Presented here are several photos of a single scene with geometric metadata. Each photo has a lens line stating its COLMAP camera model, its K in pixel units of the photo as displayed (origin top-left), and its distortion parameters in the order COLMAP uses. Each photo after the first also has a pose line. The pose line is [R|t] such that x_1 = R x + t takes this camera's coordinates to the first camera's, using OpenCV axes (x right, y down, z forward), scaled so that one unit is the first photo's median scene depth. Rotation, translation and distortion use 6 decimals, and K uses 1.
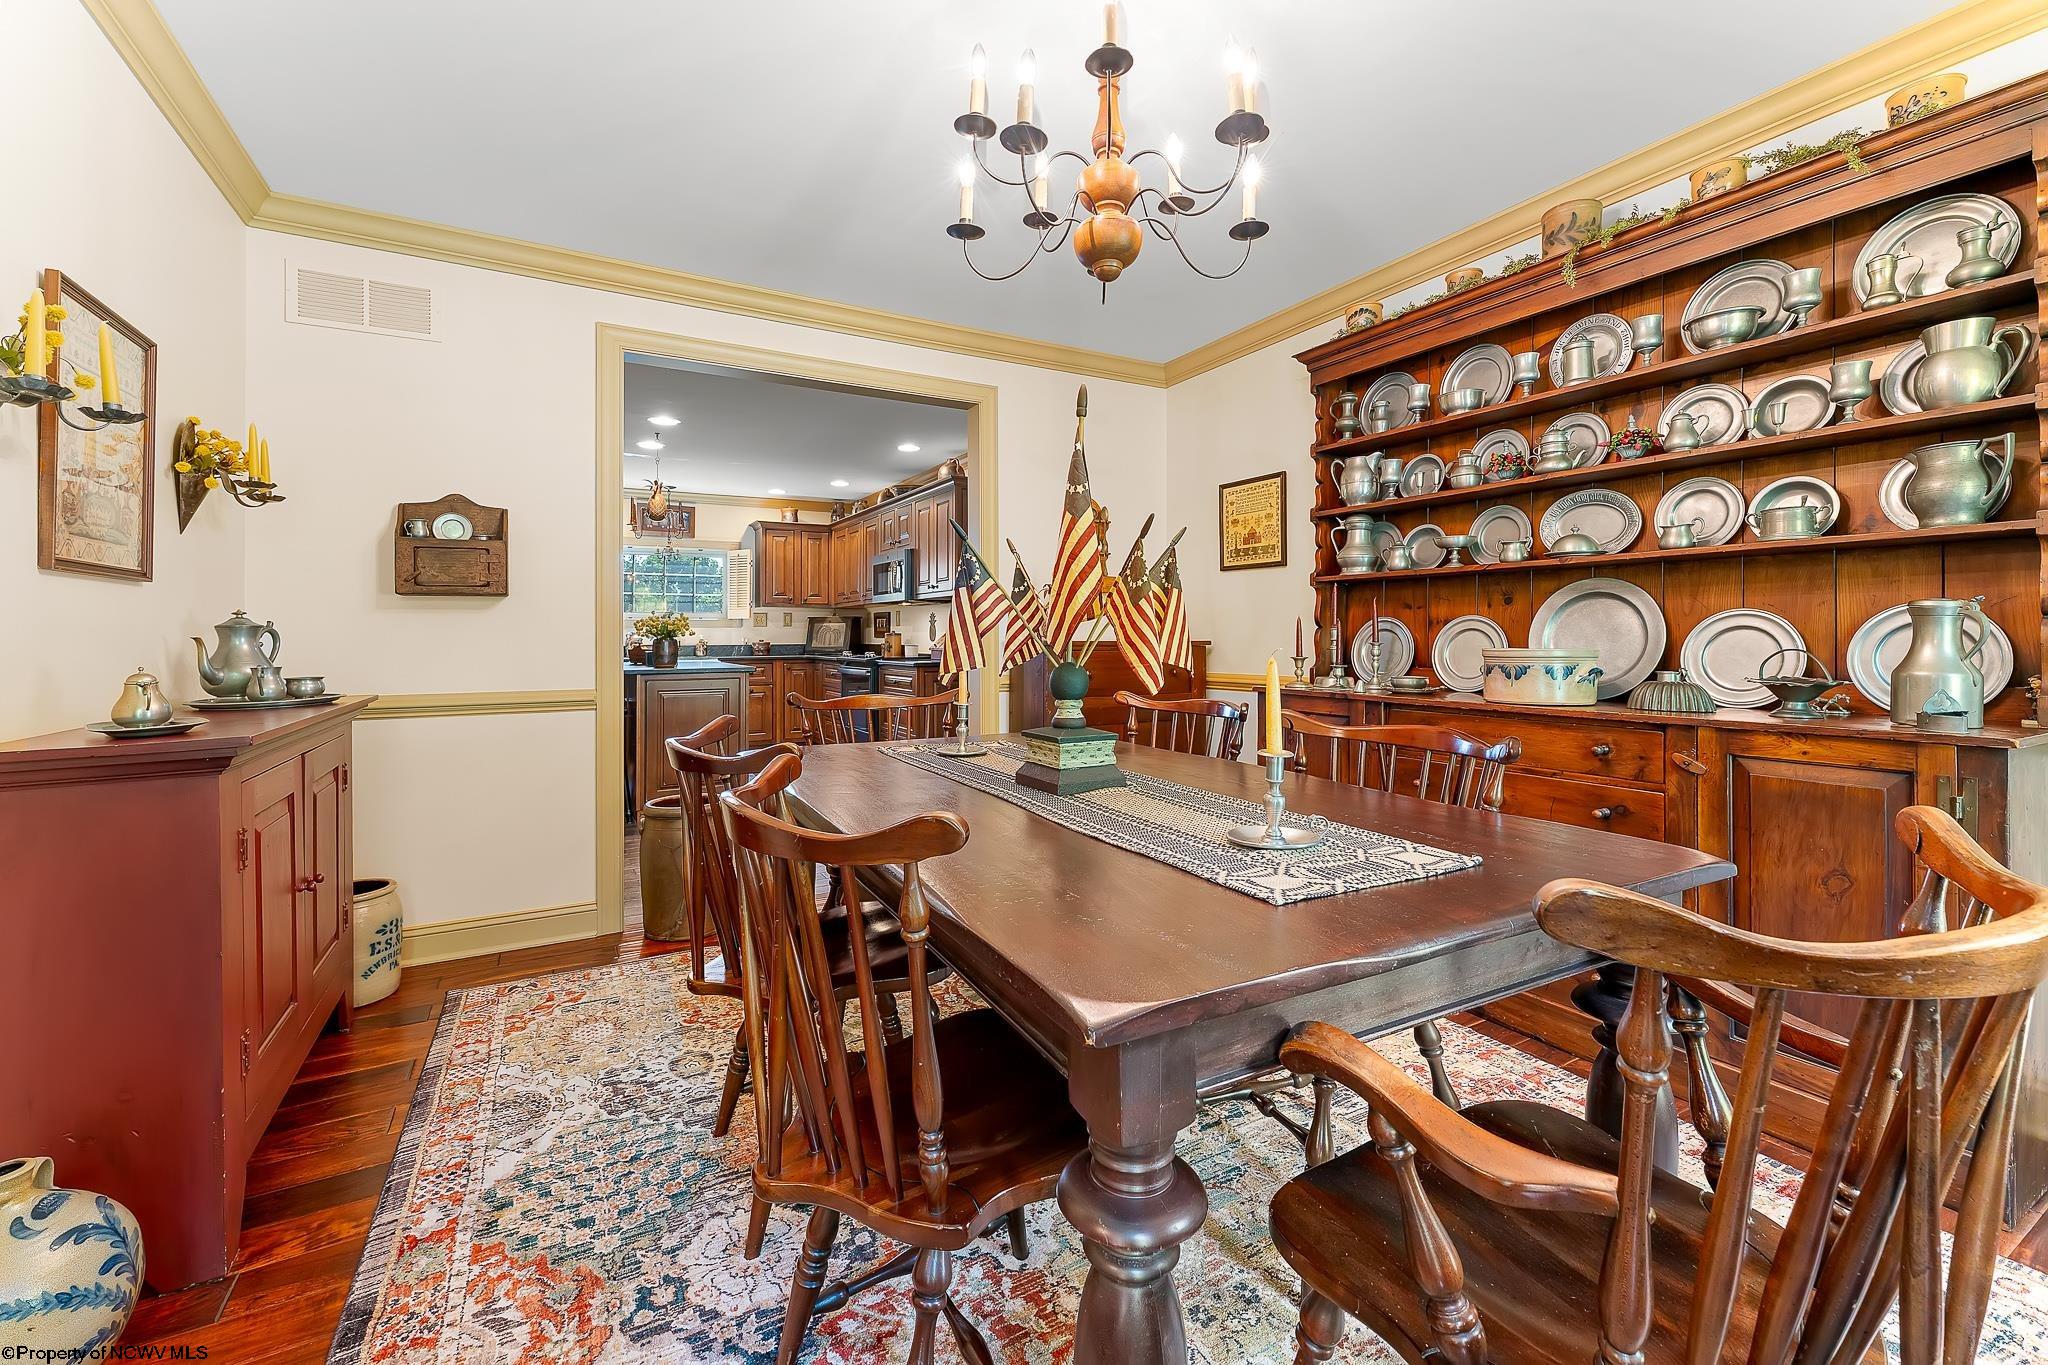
lens RADIAL K [[851.2, 0, 1019.9], [0, 851.2, 632.6], [0, 0, 1]] dist [-0.000670, -0.000192]
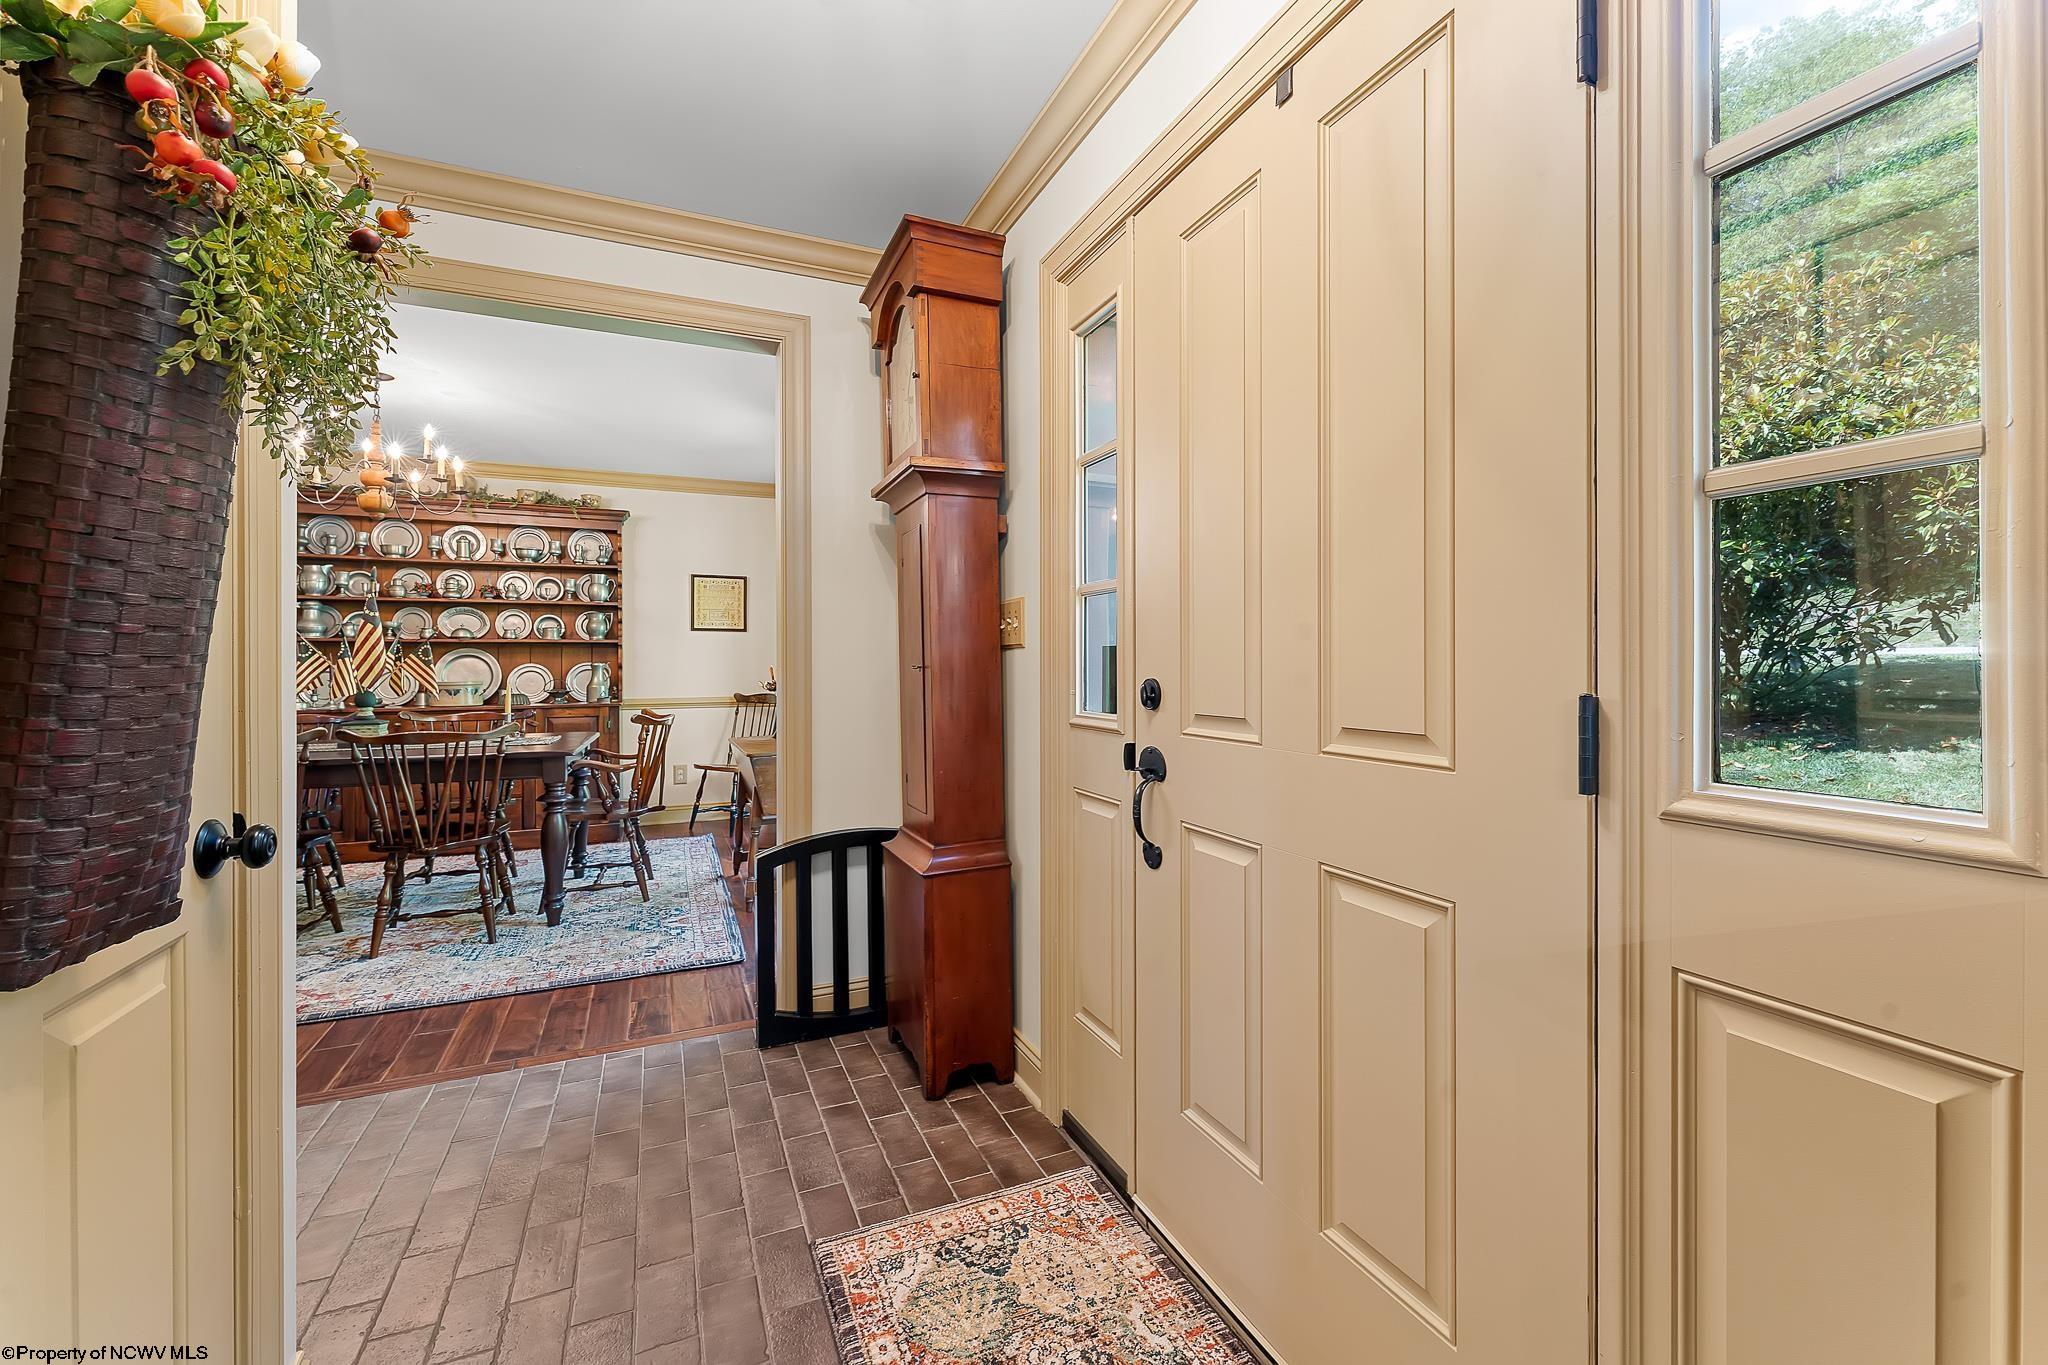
lens RADIAL K [[838.2, 0, 1024.0], [0, 838.2, 682.5], [0, 0, 1]] dist [-0.000405, -0.000066]
pose [[0.088450, -0.007230, 0.996054, -1.539808], [0.000506, 0.999974, 0.007213, 0.008809], [-0.996081, -0.000134, 0.088451, -0.696092]]
